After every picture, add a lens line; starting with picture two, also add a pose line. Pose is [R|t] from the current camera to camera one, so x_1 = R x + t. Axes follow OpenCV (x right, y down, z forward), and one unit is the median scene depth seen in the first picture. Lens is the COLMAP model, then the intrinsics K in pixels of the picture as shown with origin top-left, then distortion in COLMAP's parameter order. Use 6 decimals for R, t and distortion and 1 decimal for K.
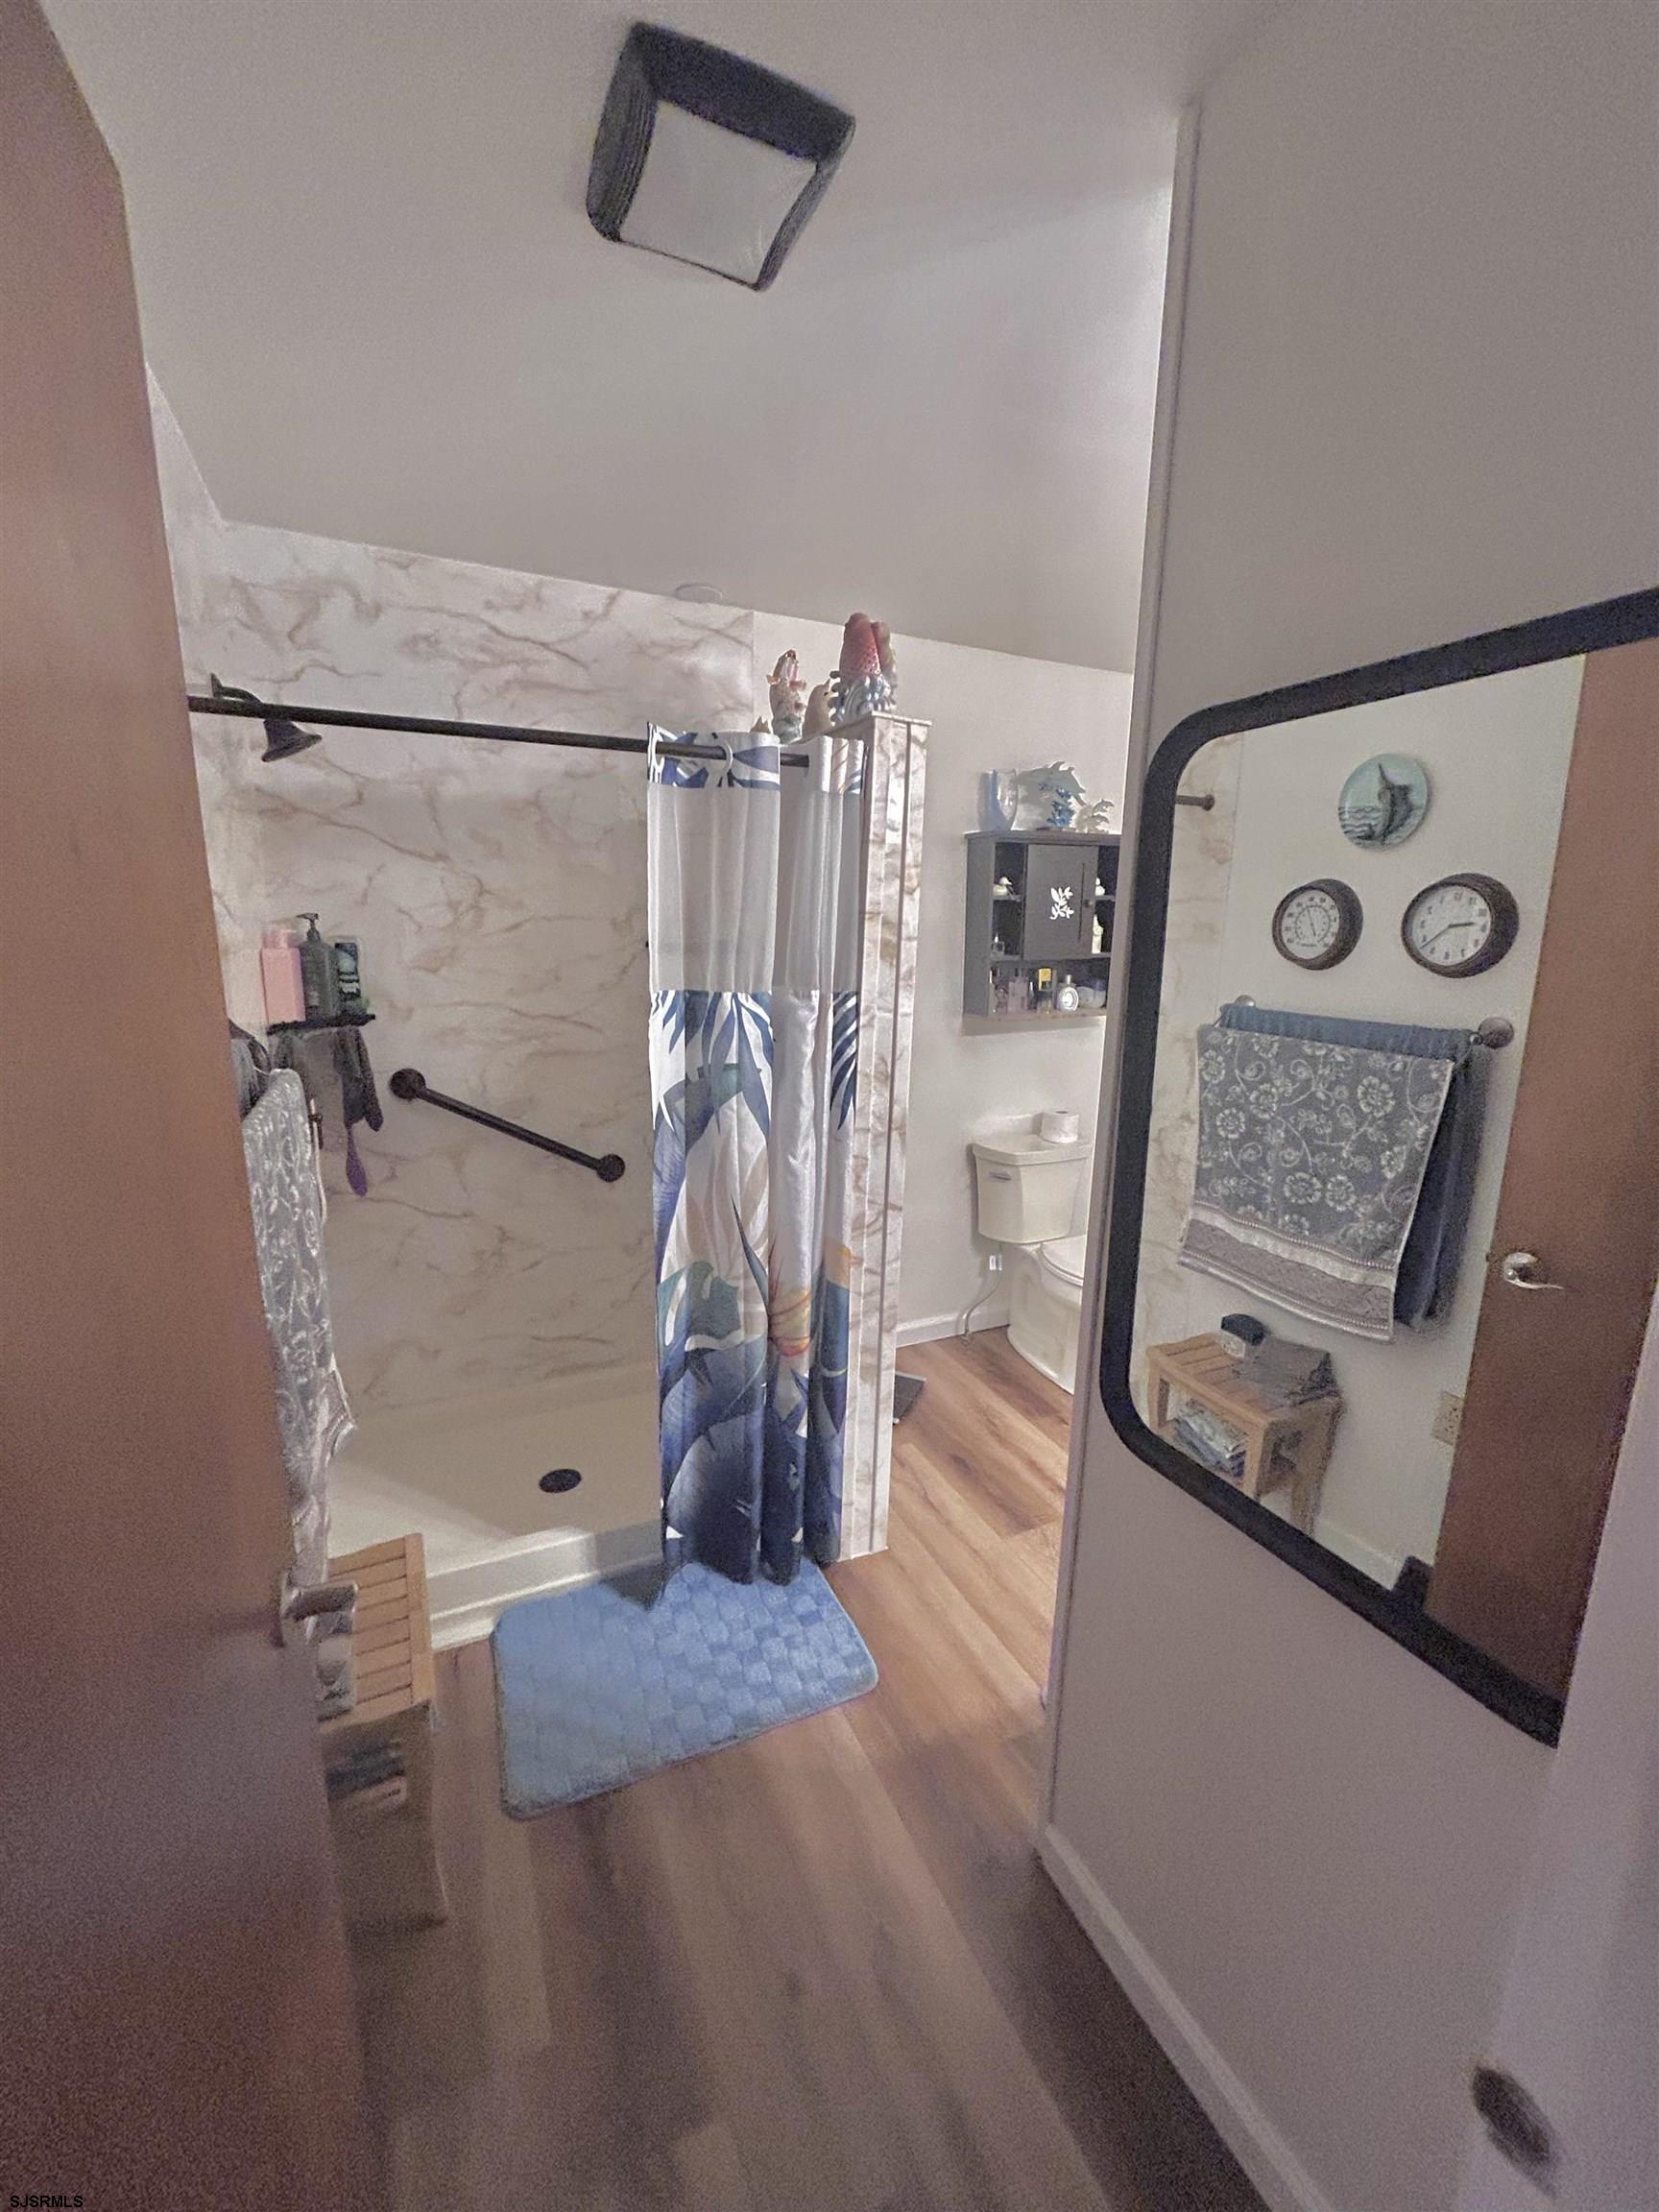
lens RADIAL K [[890.7, 0, 836.1], [0, 890.7, 1108.8], [0, 0, 1]] dist [0.001647, 0.000373]
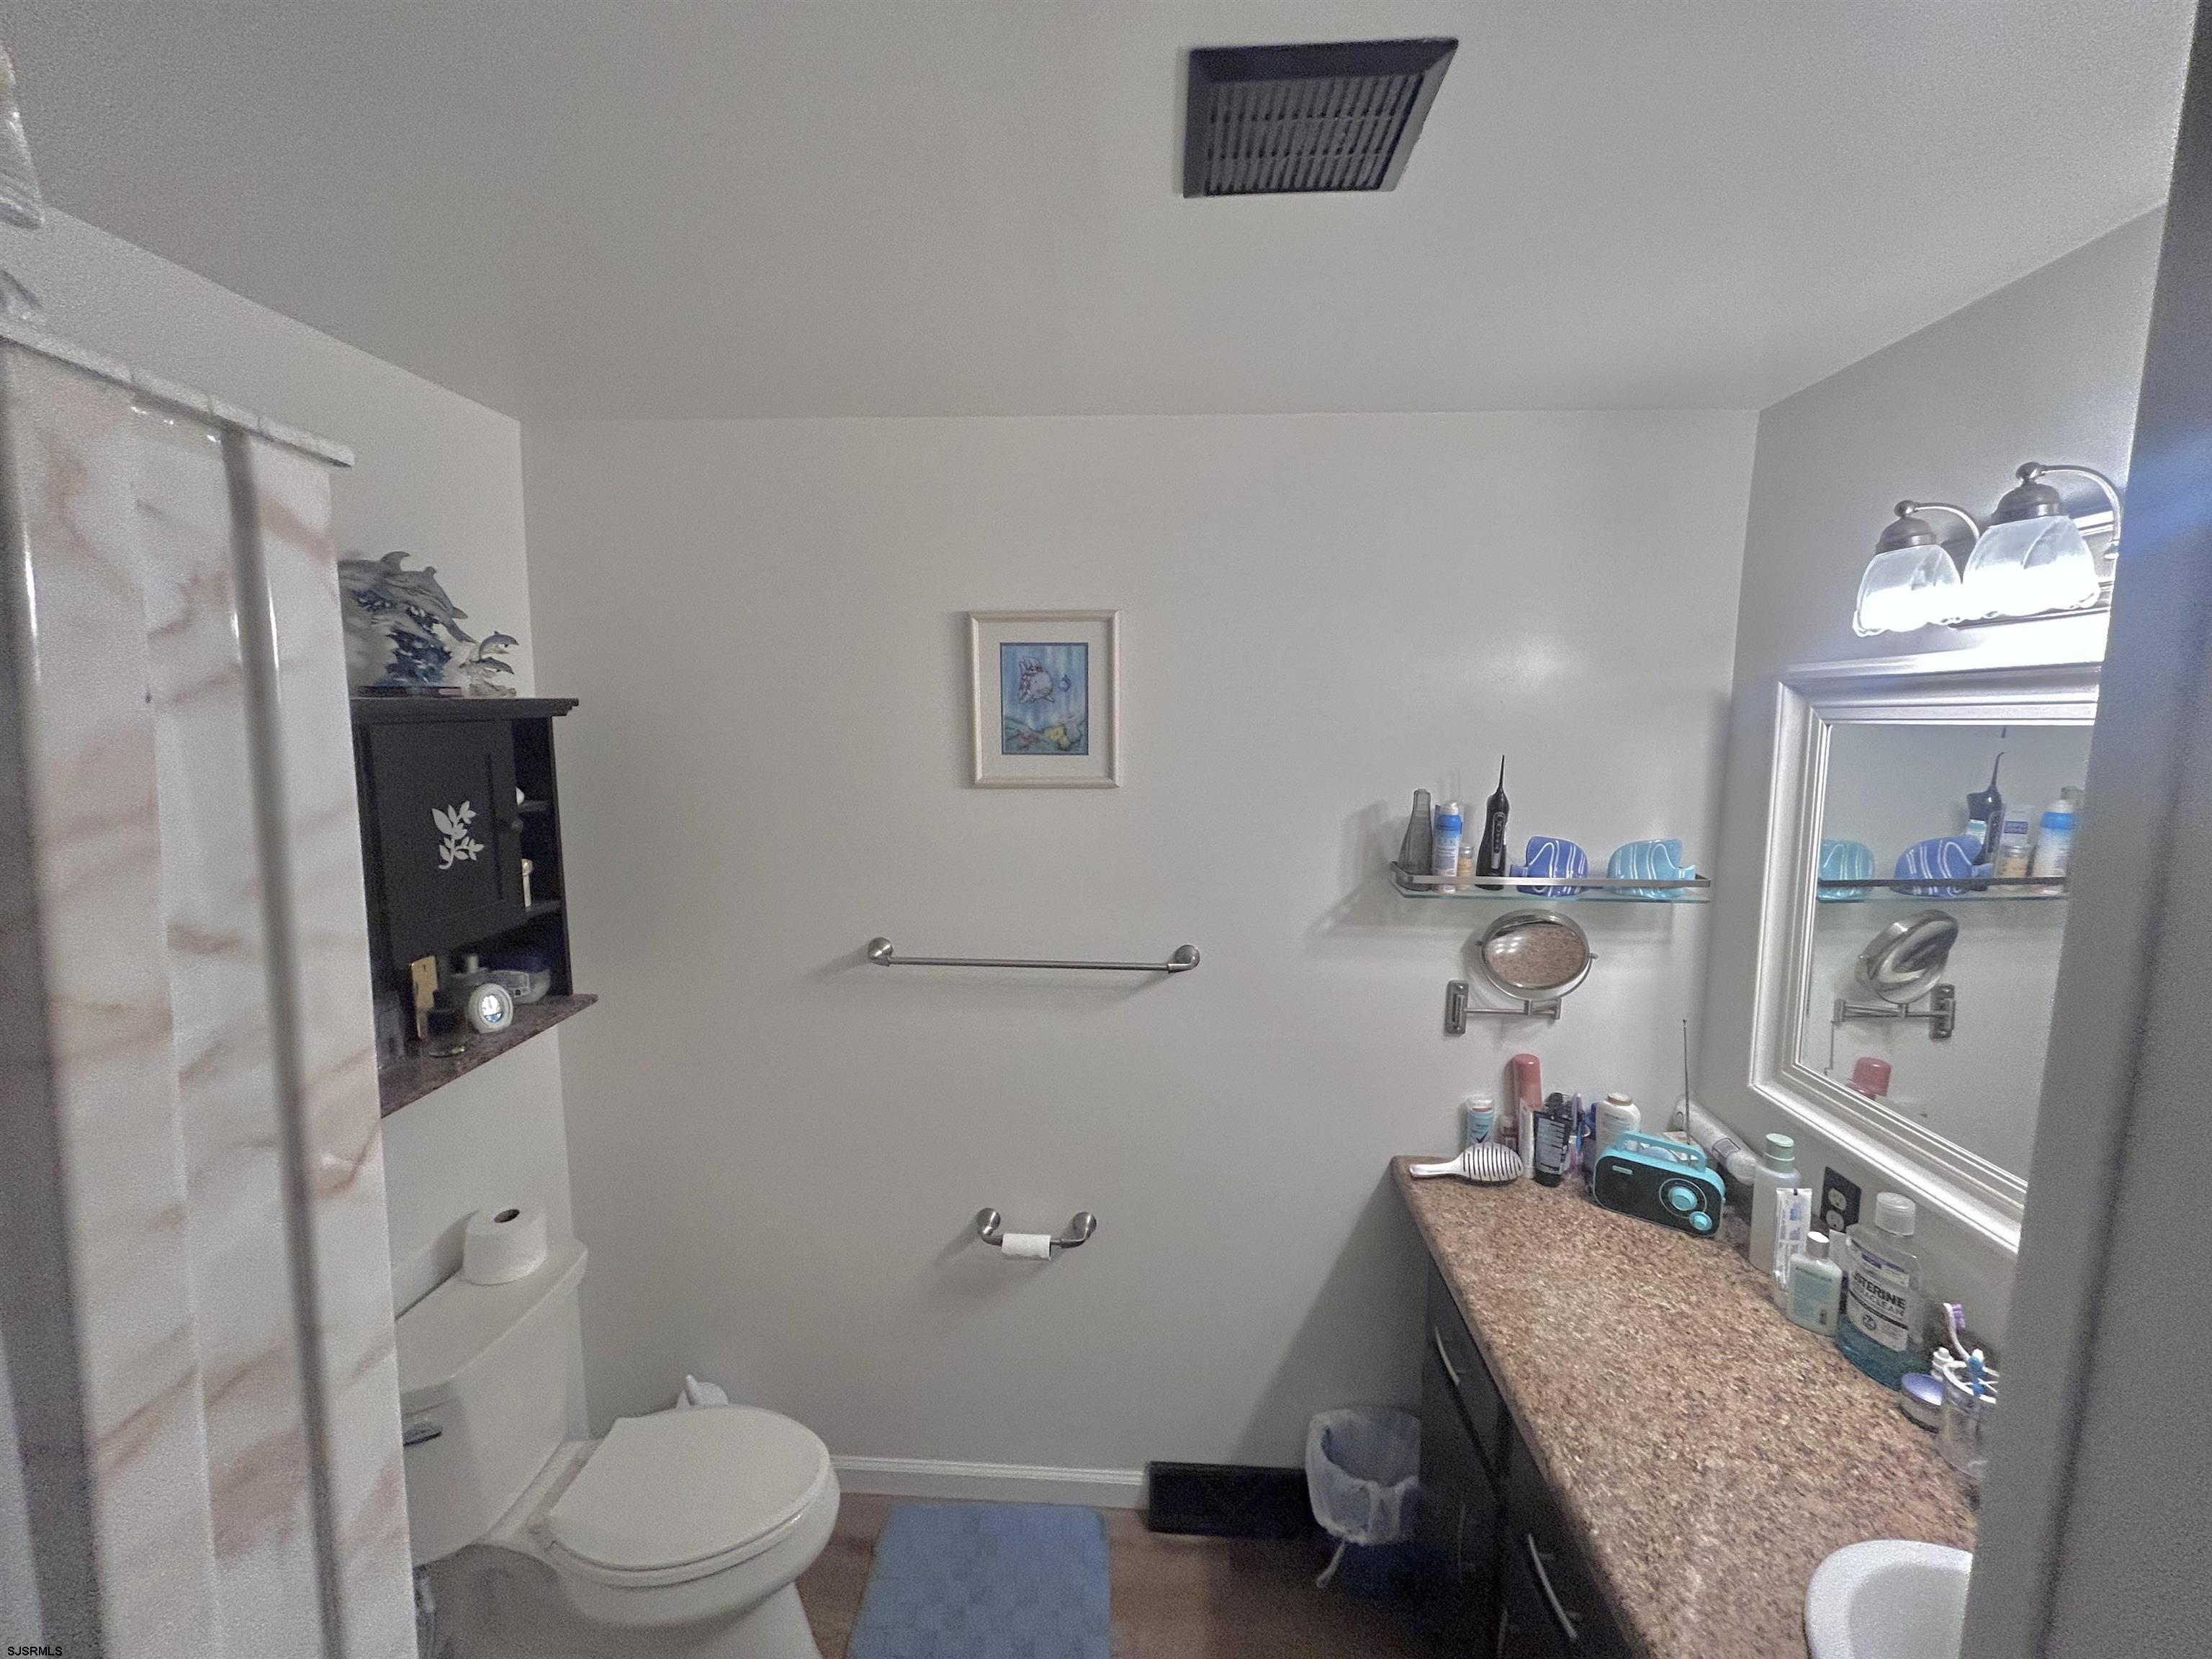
lens RADIAL K [[890.7, 0, 1109.7], [0, 890.7, 809.9], [0, 0, 1]] dist [0.001647, 0.000373]
pose [[0.472884, -0.110952, 0.874111, -0.007121], [0.183397, 0.982708, 0.025520, -0.191859], [-0.861827, 0.148241, 0.485055, 0.448988]]
